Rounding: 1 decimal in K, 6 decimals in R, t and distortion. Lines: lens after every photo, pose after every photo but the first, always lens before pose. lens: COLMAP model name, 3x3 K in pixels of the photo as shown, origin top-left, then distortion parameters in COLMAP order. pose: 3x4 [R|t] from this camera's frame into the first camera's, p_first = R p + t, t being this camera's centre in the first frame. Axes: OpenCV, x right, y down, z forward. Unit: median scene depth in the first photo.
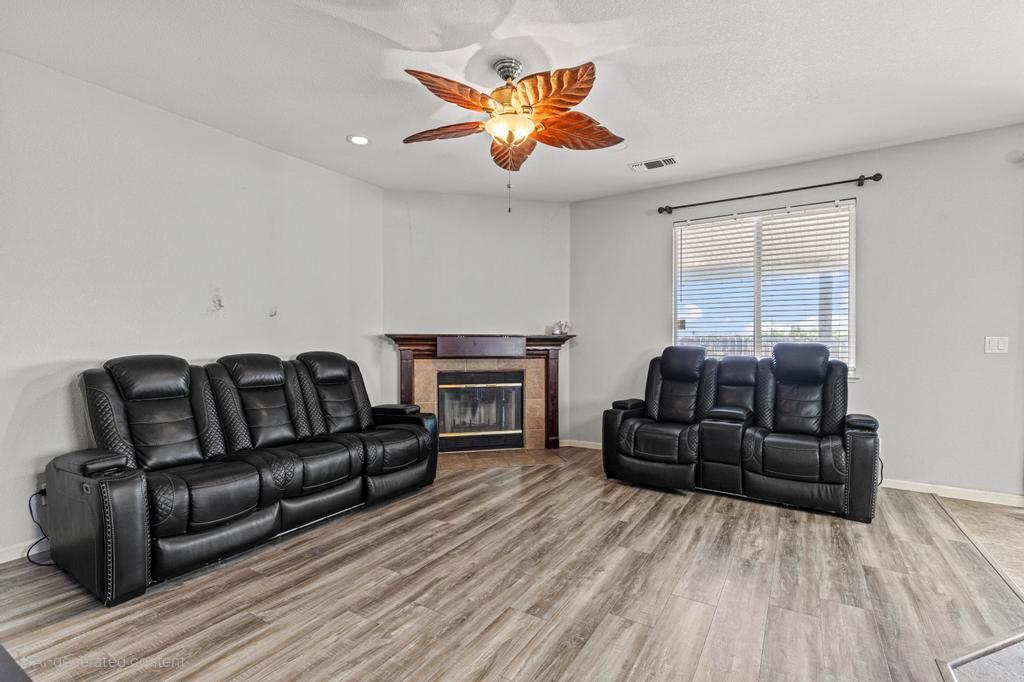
lens RADIAL K [[464.0, 0, 526.3], [0, 464.0, 343.9], [0, 0, 1]] dist [0.004959, -0.000163]
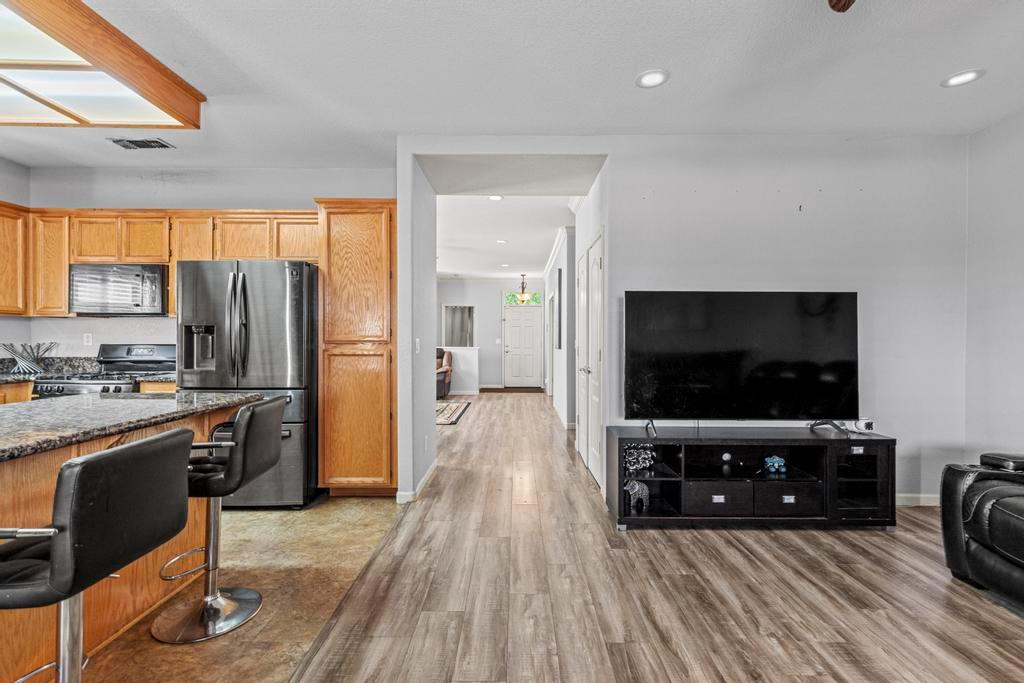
lens RADIAL K [[464.0, 0, 518.9], [0, 464.0, 340.9], [0, 0, 1]] dist [0.004959, -0.000163]
pose [[-0.859047, 0.003672, -0.511883, 0.418020], [-0.001061, 0.999959, 0.008953, -0.022657], [0.511895, 0.008234, -0.859008, 0.933369]]
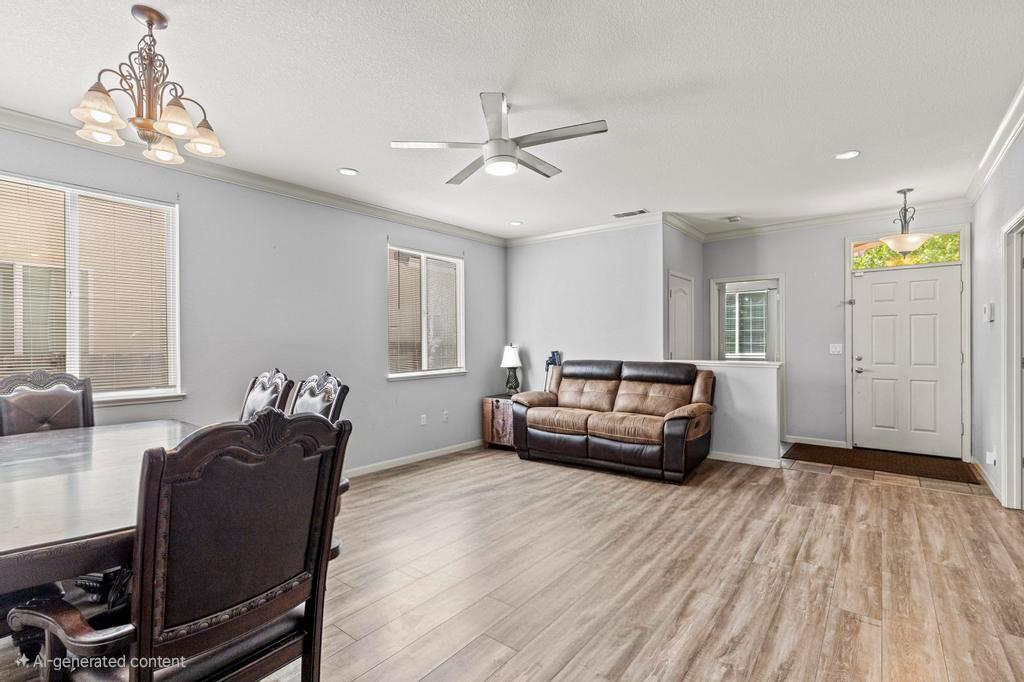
lens RADIAL K [[464.0, 0, 520.3], [0, 464.0, 340.9], [0, 0, 1]] dist [0.004959, -0.000163]
pose [[-0.992324, 0.008691, 0.123357, -0.324100], [0.008993, 0.999958, 0.001892, -0.028256], [-0.123335, 0.002986, -0.992361, -0.357452]]
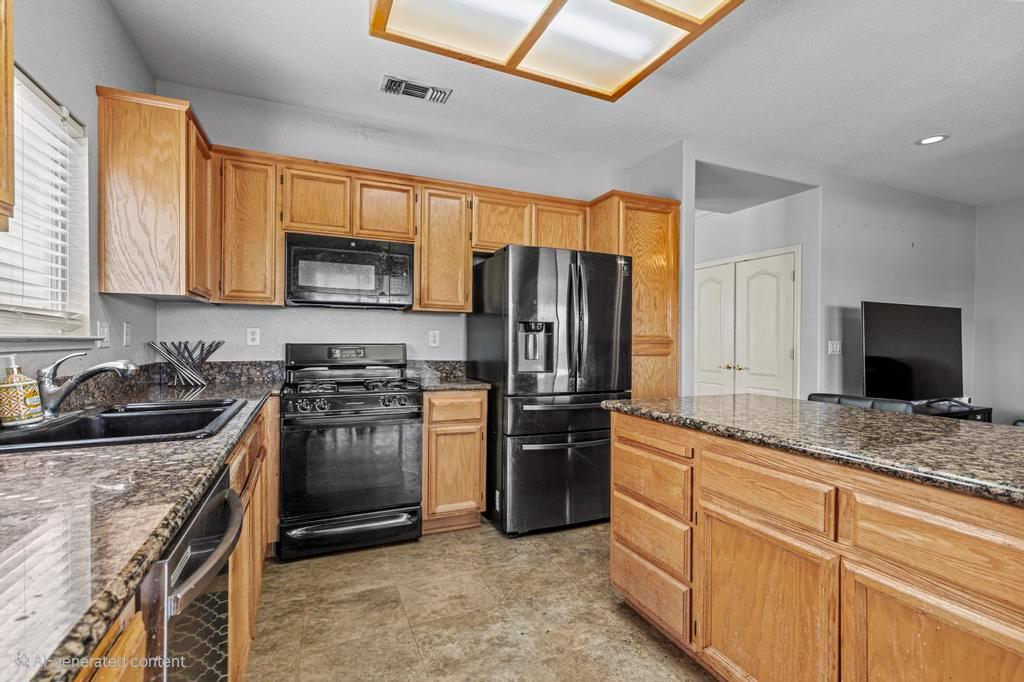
lens RADIAL K [[464.0, 0, 512.2], [0, 464.0, 344.0], [0, 0, 1]] dist [0.004959, -0.000163]
pose [[-0.575720, 0.001873, -0.817644, 1.256569], [-0.006440, 0.999956, 0.006825, -0.009447], [0.817621, 0.009195, -0.575683, 0.152948]]
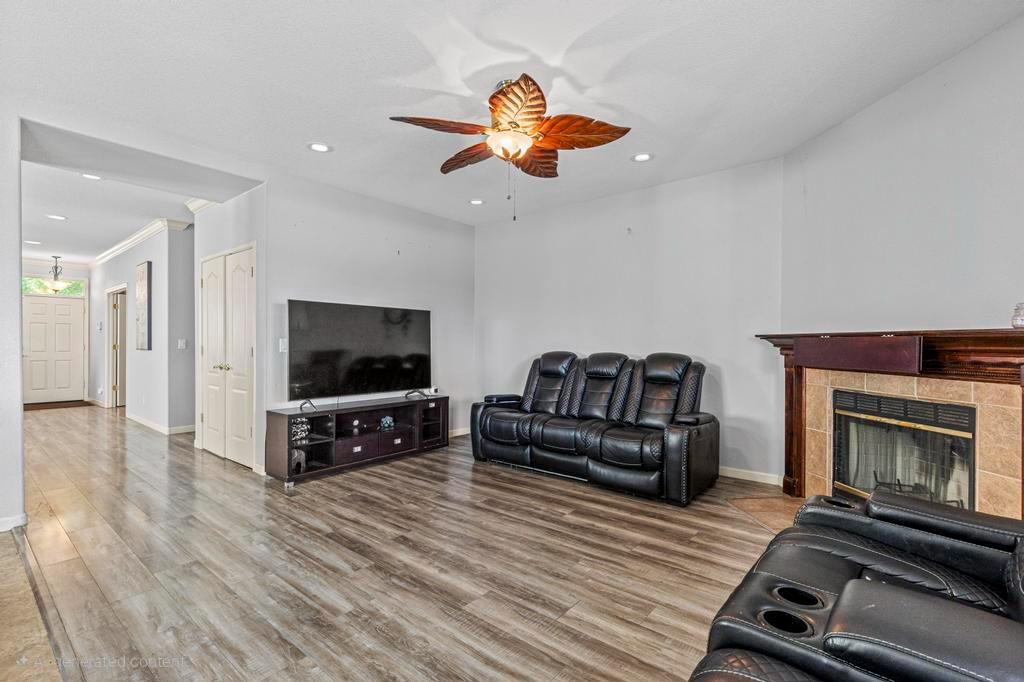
lens RADIAL K [[464.0, 0, 511.3], [0, 464.0, 346.1], [0, 0, 1]] dist [0.004959, -0.000163]
pose [[-0.151717, 0.008202, -0.988390, 0.853185], [-0.005877, 0.999940, 0.009200, -0.009278], [0.988406, 0.007204, -0.151660, 0.979629]]
